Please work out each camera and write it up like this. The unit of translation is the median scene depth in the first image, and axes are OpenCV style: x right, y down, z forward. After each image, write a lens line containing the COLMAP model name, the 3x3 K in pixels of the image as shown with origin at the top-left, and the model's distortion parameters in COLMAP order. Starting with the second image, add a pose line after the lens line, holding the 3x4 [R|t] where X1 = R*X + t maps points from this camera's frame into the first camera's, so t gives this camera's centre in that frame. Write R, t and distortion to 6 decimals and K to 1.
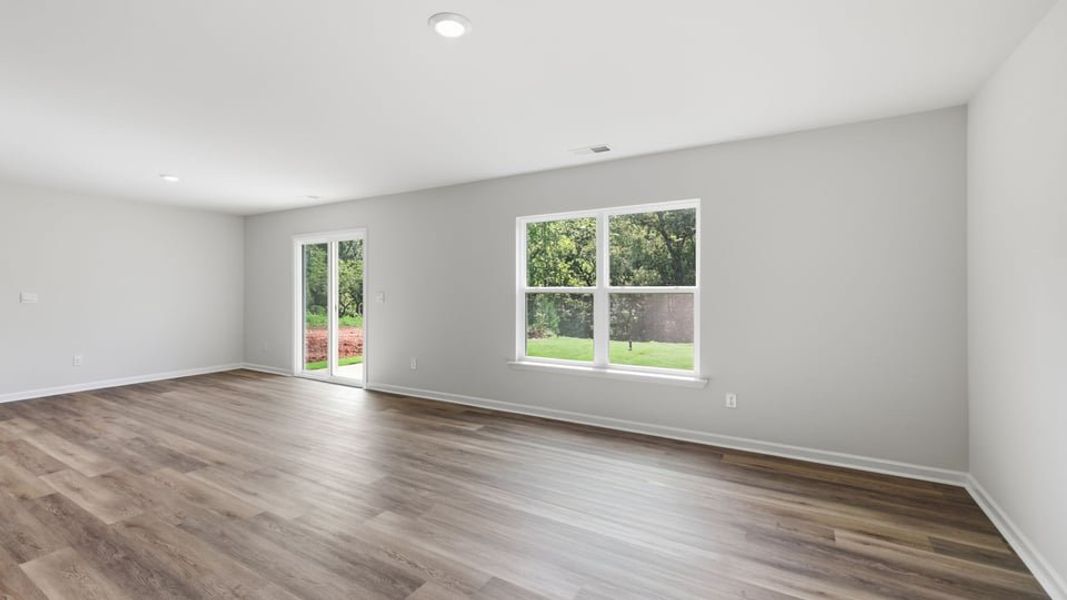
lens RADIAL K [[459.7, 0, 528.3], [0, 459.7, 295.8], [0, 0, 1]] dist [0.015017, -0.000299]
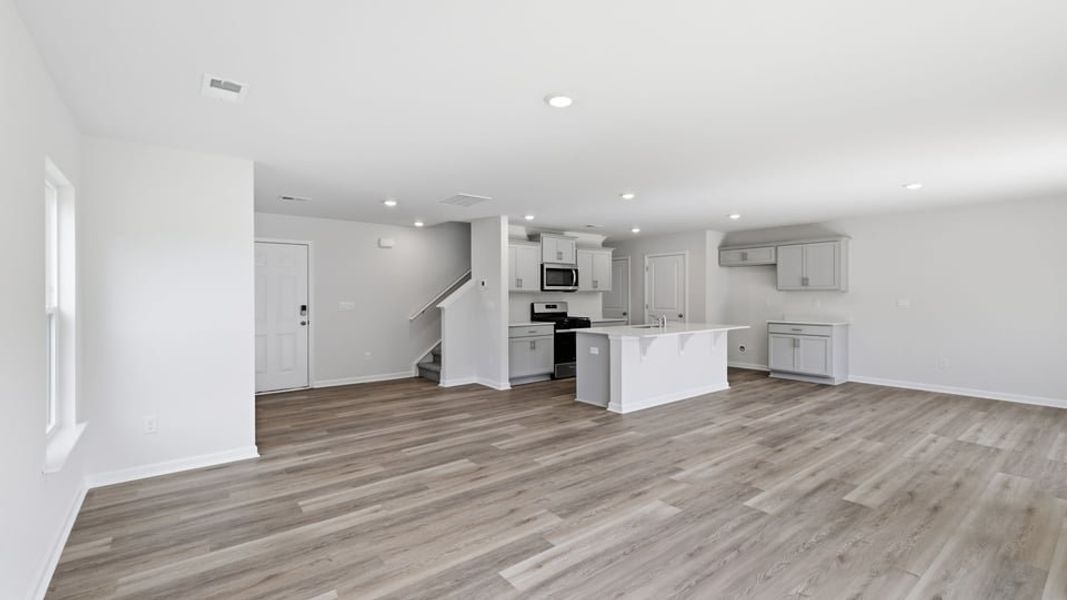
lens RADIAL K [[459.7, 0, 524.7], [0, 459.7, 300.6], [0, 0, 1]] dist [0.015017, -0.000299]
pose [[-0.362061, 0.012934, -0.932064, 0.463212], [-0.010748, 0.999779, 0.018049, -0.019576], [0.932092, 0.016553, -0.361843, 0.593304]]
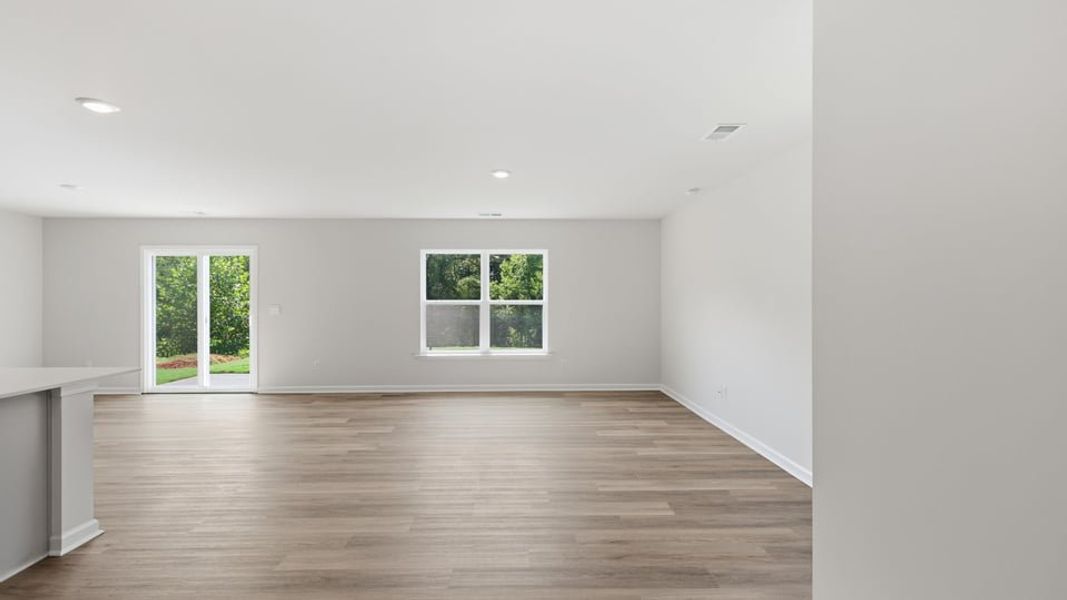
lens RADIAL K [[459.7, 0, 525.1], [0, 459.7, 299.7], [0, 0, 1]] dist [0.015017, -0.000299]
pose [[0.843637, -0.000633, 0.536913, -0.506016], [0.007682, 0.999911, -0.010892, -0.003491], [-0.536858, 0.013313, 0.843567, -0.333564]]
